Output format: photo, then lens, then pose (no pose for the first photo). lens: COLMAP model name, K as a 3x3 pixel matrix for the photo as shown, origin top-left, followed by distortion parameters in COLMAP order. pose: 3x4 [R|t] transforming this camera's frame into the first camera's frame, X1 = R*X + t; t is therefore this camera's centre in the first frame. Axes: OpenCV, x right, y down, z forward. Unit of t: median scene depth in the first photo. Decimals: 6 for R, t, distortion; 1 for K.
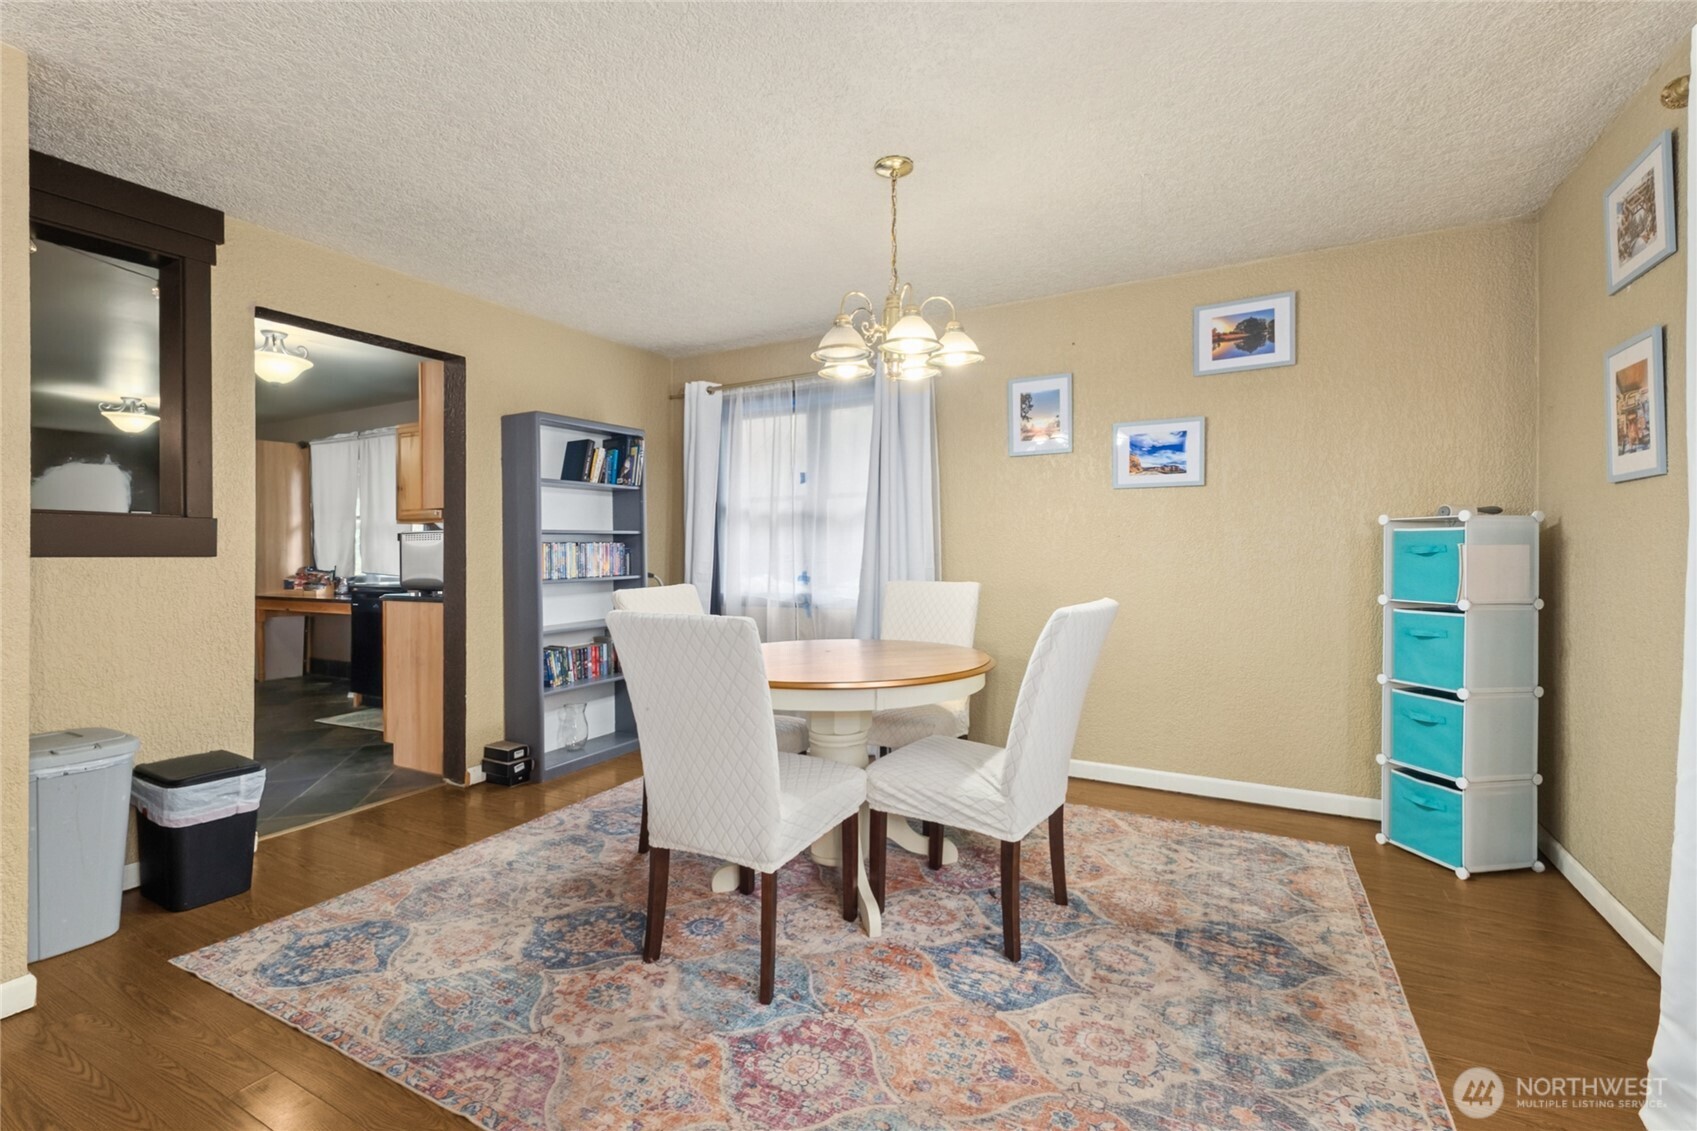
lens RADIAL K [[765.0, 0, 835.6], [0, 765.0, 551.0], [0, 0, 1]] dist [0.010033, -0.002536]
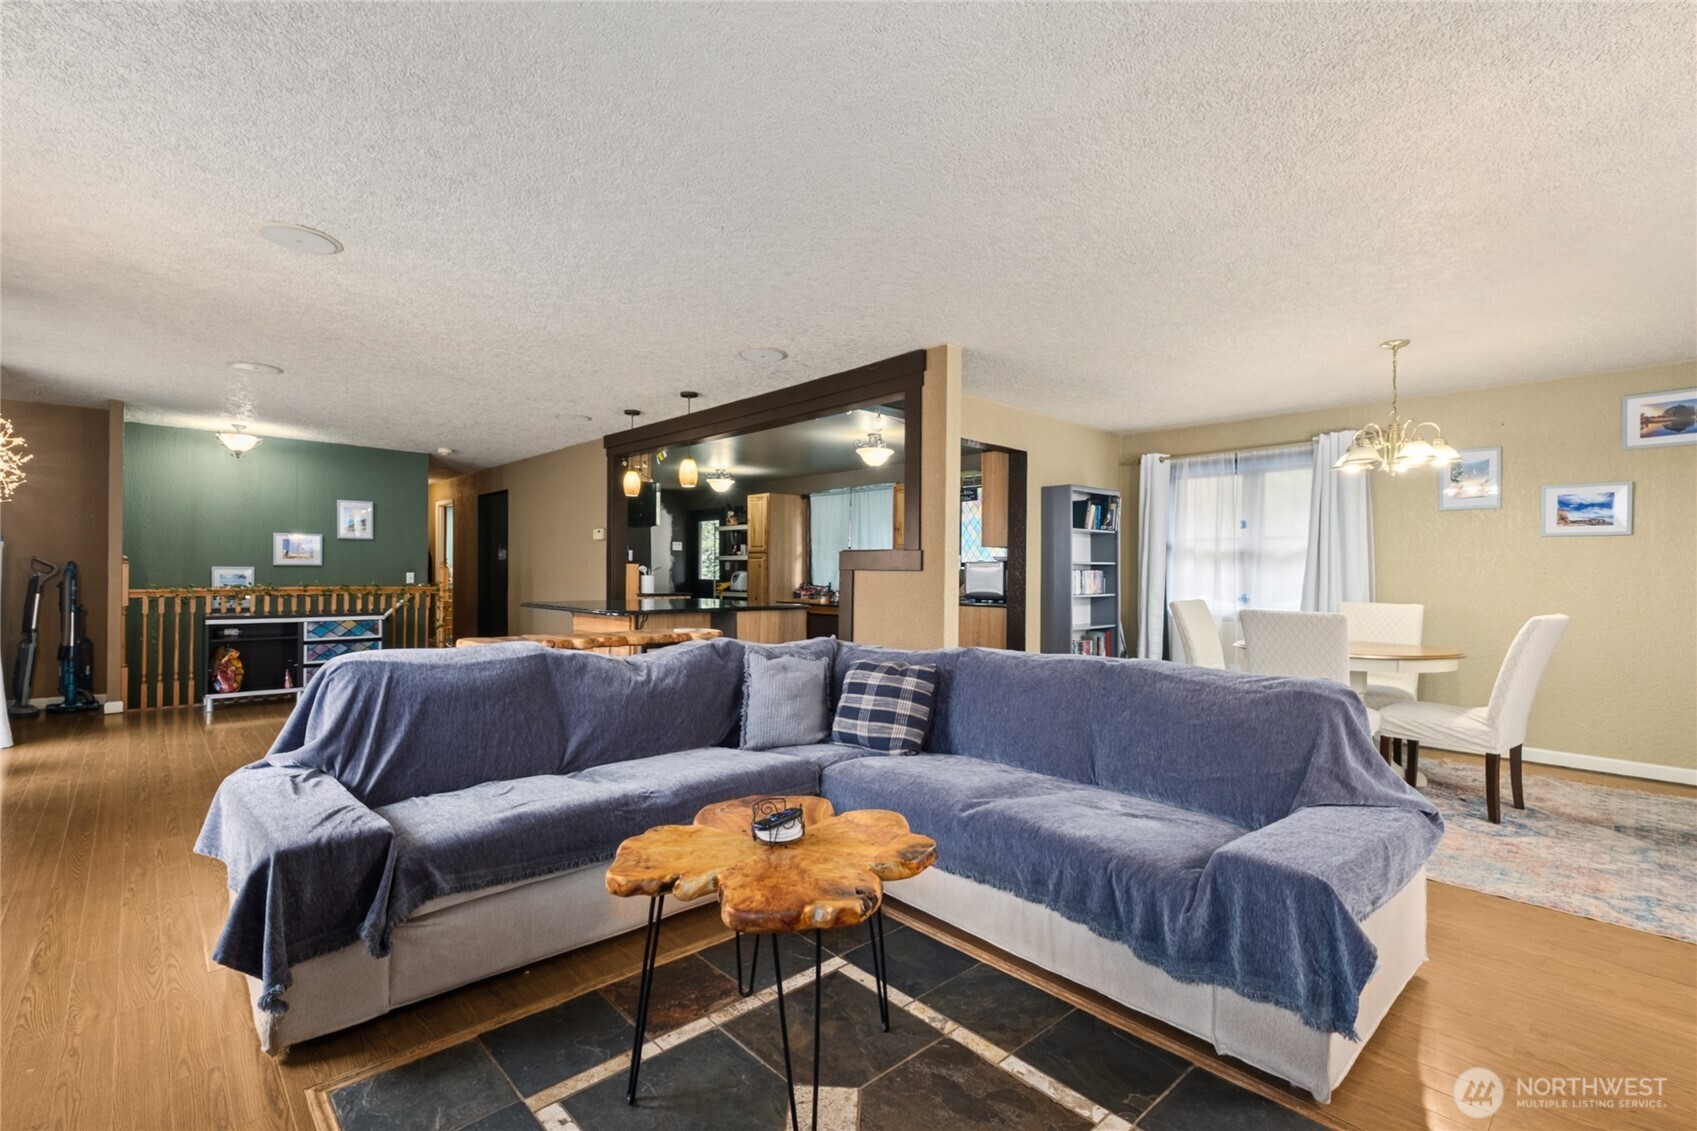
lens RADIAL K [[765.0, 0, 853.5], [0, 765.0, 569.6], [0, 0, 1]] dist [0.010033, -0.002536]
pose [[0.949583, 0.015956, -0.313109, -0.314433], [-0.018596, 0.999812, -0.005449, 0.003786], [0.312963, 0.010997, 0.949702, -0.567704]]
